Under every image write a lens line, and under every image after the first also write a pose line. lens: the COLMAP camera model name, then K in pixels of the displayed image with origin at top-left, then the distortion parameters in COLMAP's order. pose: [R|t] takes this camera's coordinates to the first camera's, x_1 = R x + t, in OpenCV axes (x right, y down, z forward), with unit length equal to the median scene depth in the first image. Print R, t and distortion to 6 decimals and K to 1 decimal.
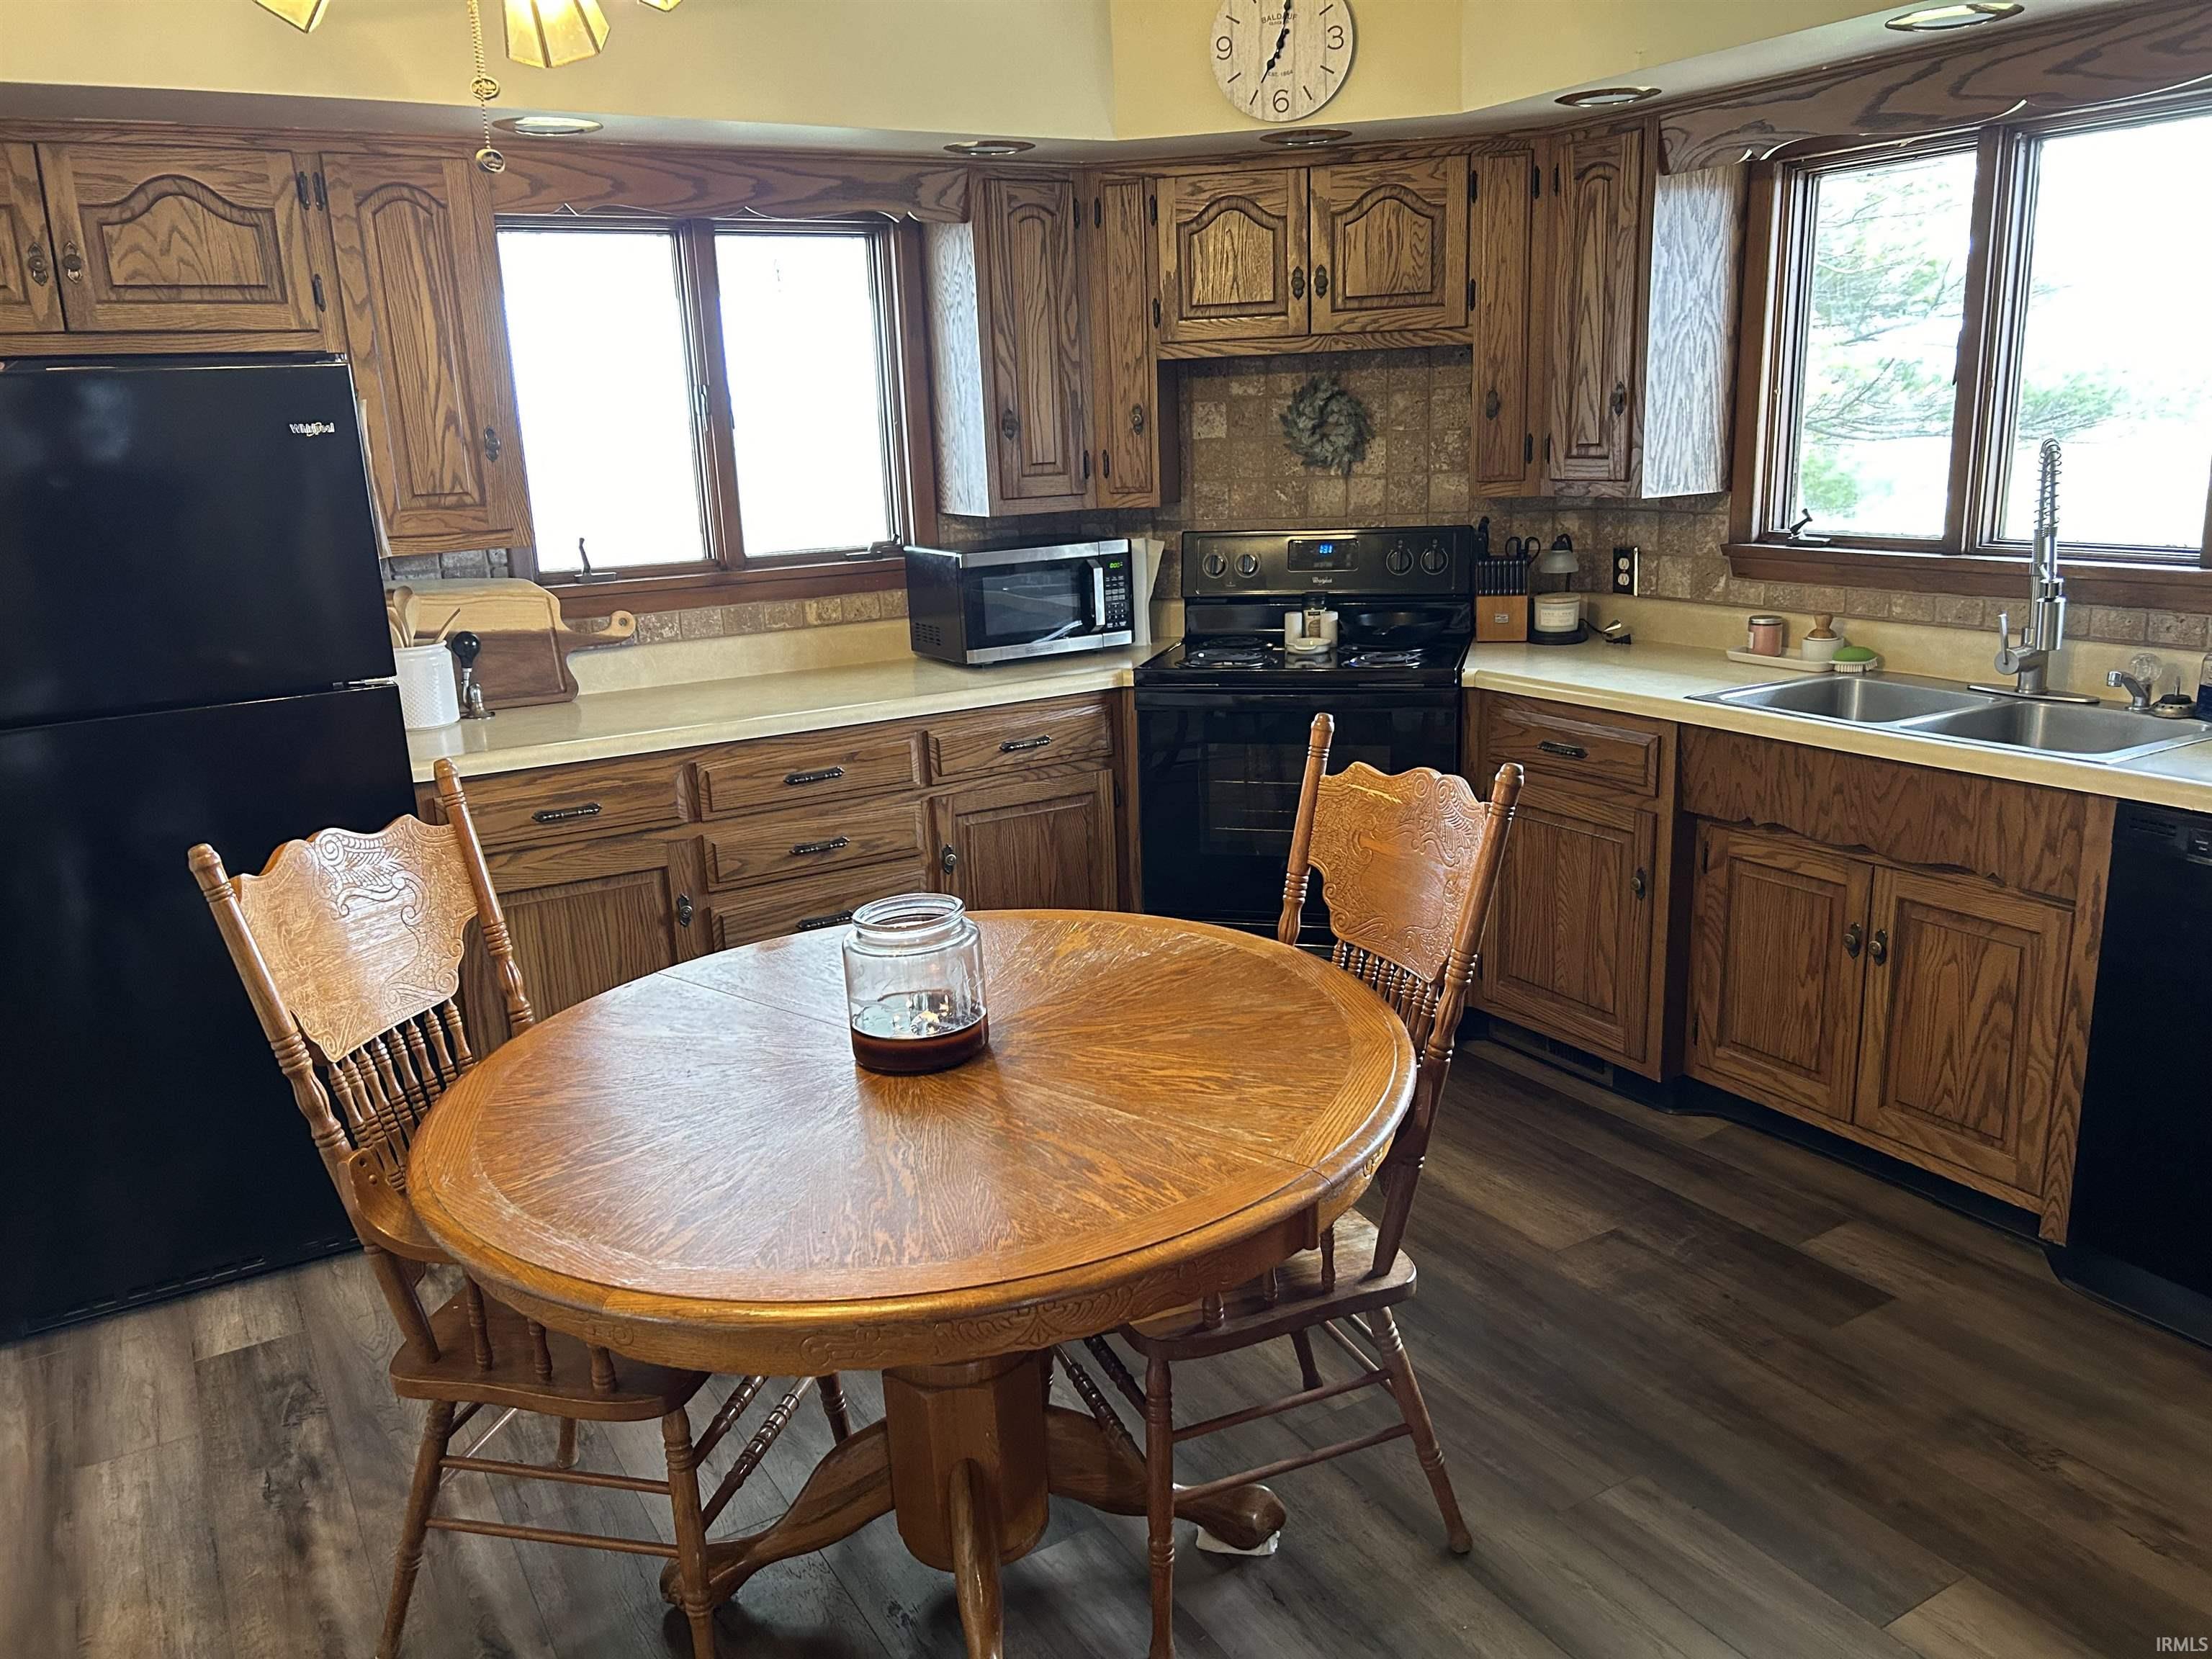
lens RADIAL K [[1677.1, 0, 1106.9], [0, 1677.1, 836.8], [0, 0, 1]] dist [0.052427, -0.057189]
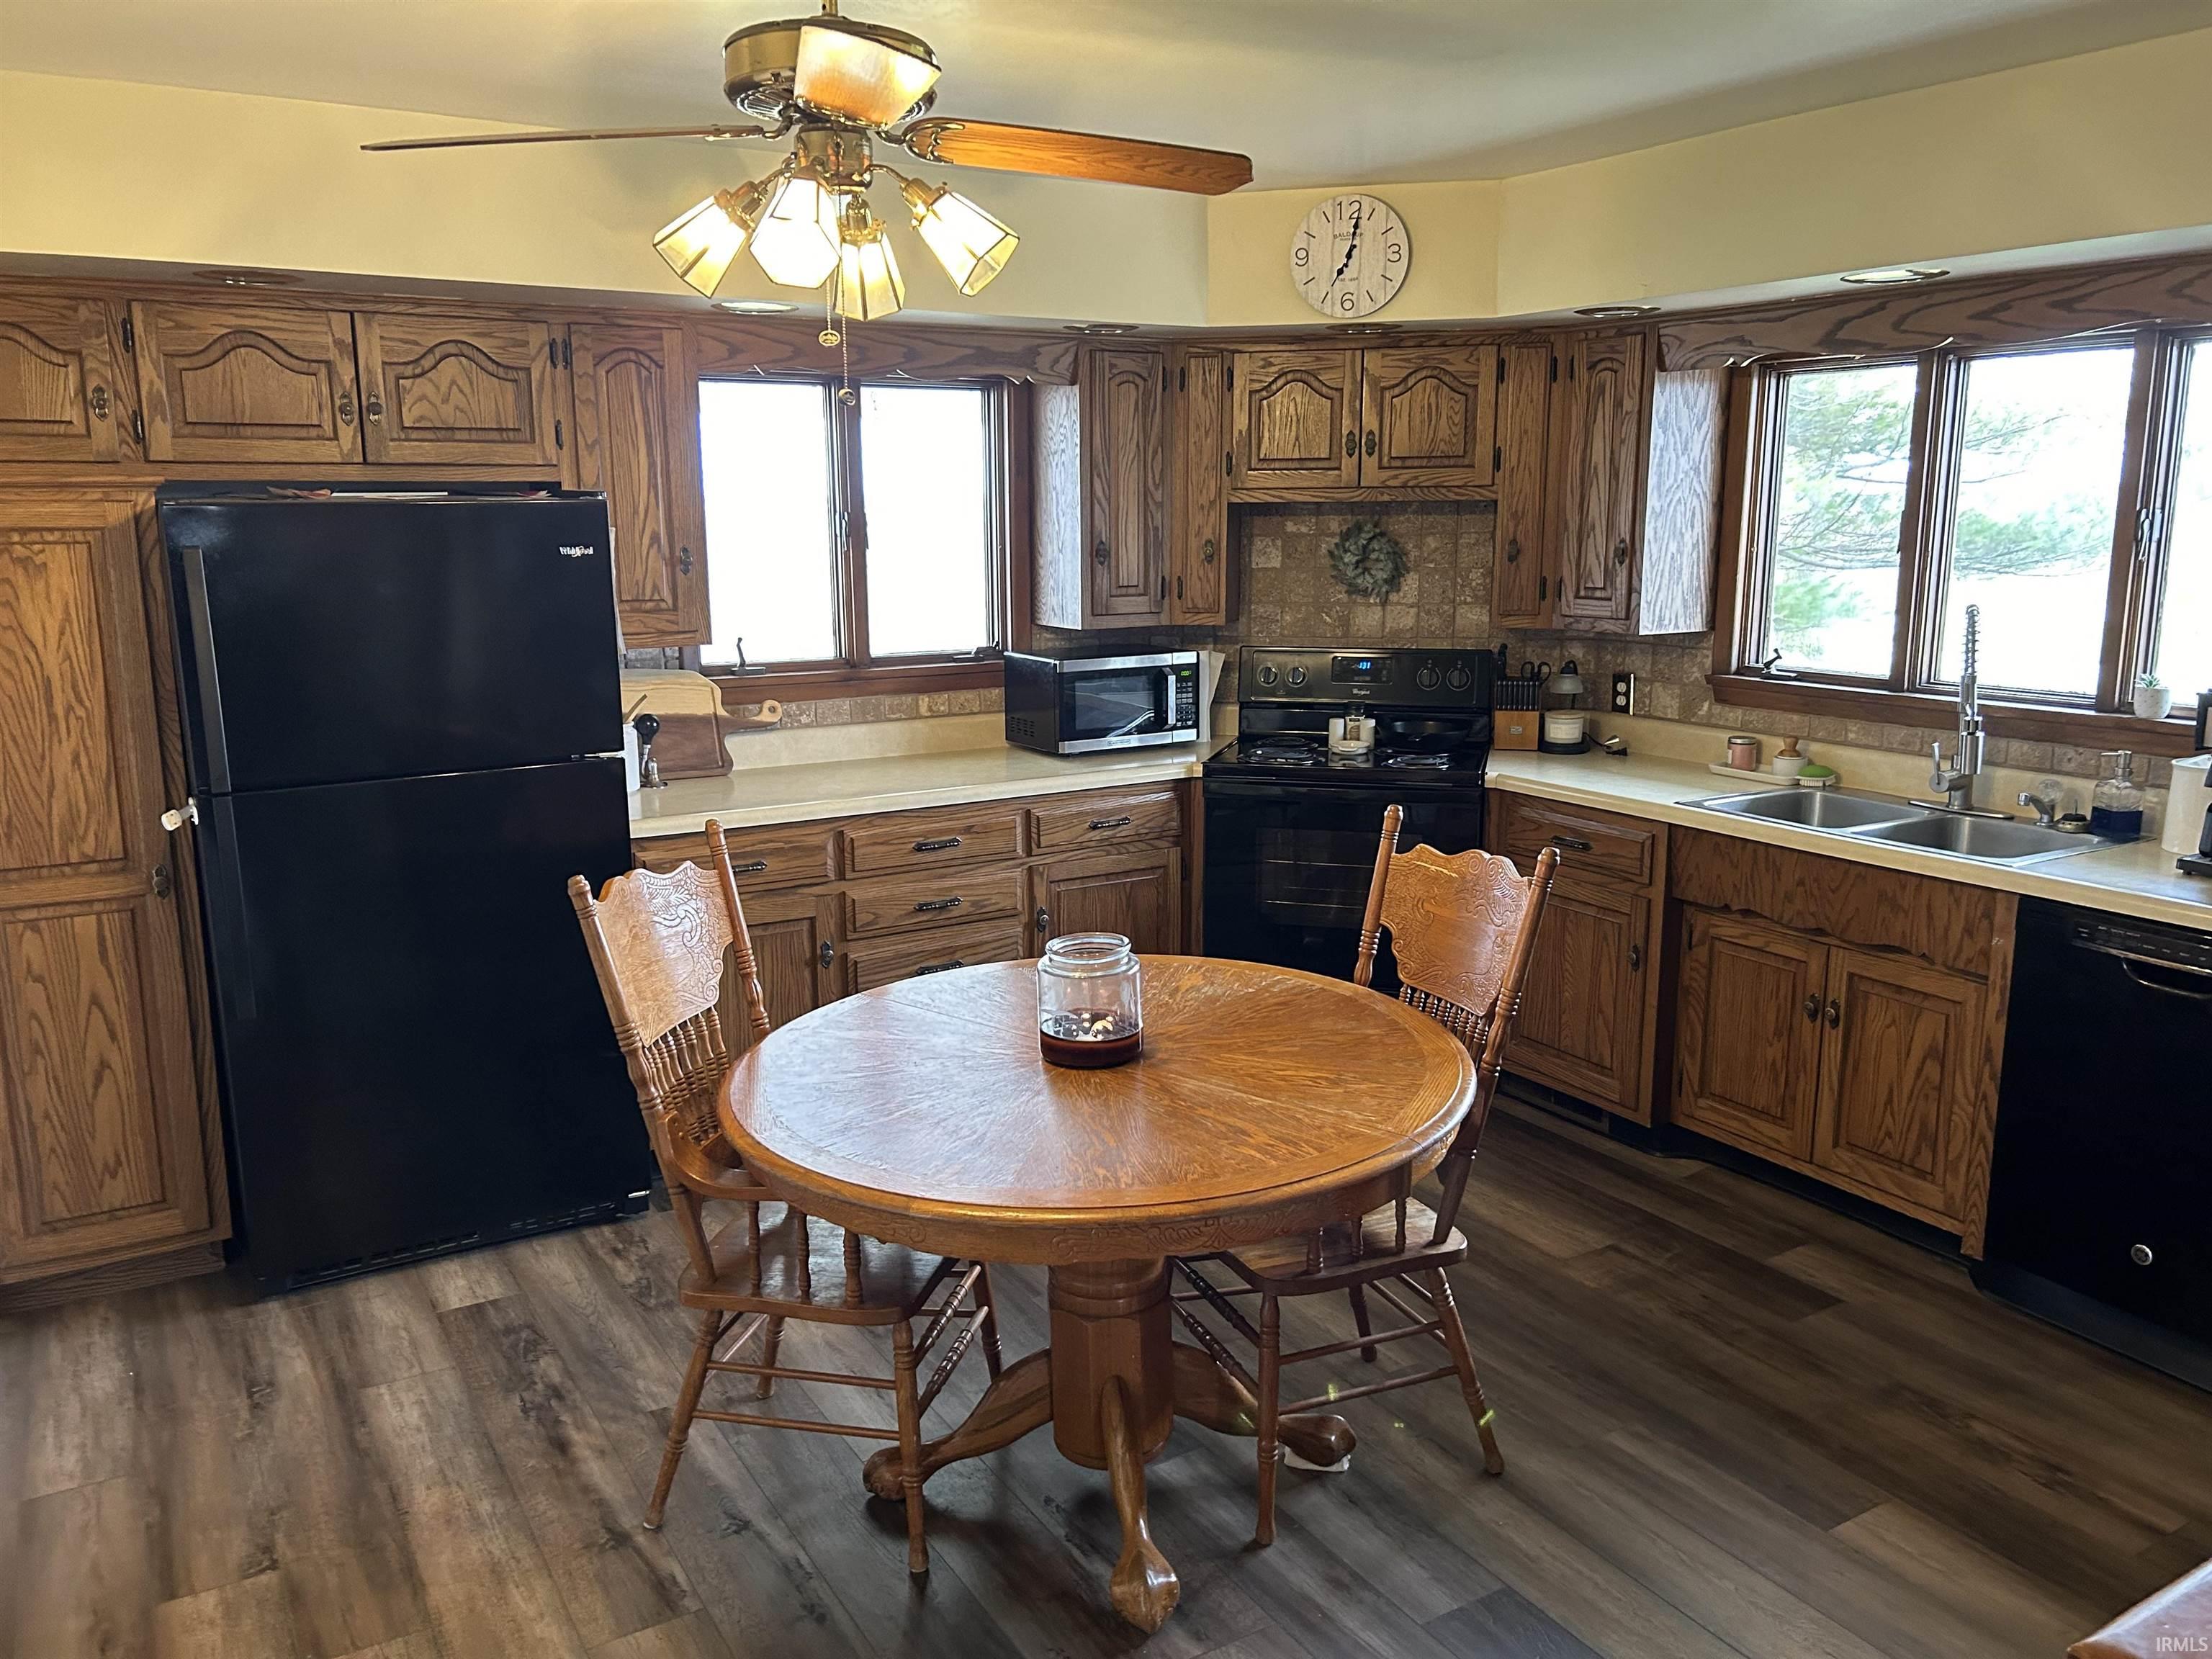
lens RADIAL K [[1677.1, 0, 1103.1], [0, 1677.1, 825.4], [0, 0, 1]] dist [0.052427, -0.057189]
pose [[0.999421, 0.032325, 0.010591, -0.081185], [-0.031645, 0.997749, -0.059120, 0.018529], [-0.012478, 0.058750, 0.998195, -0.204585]]
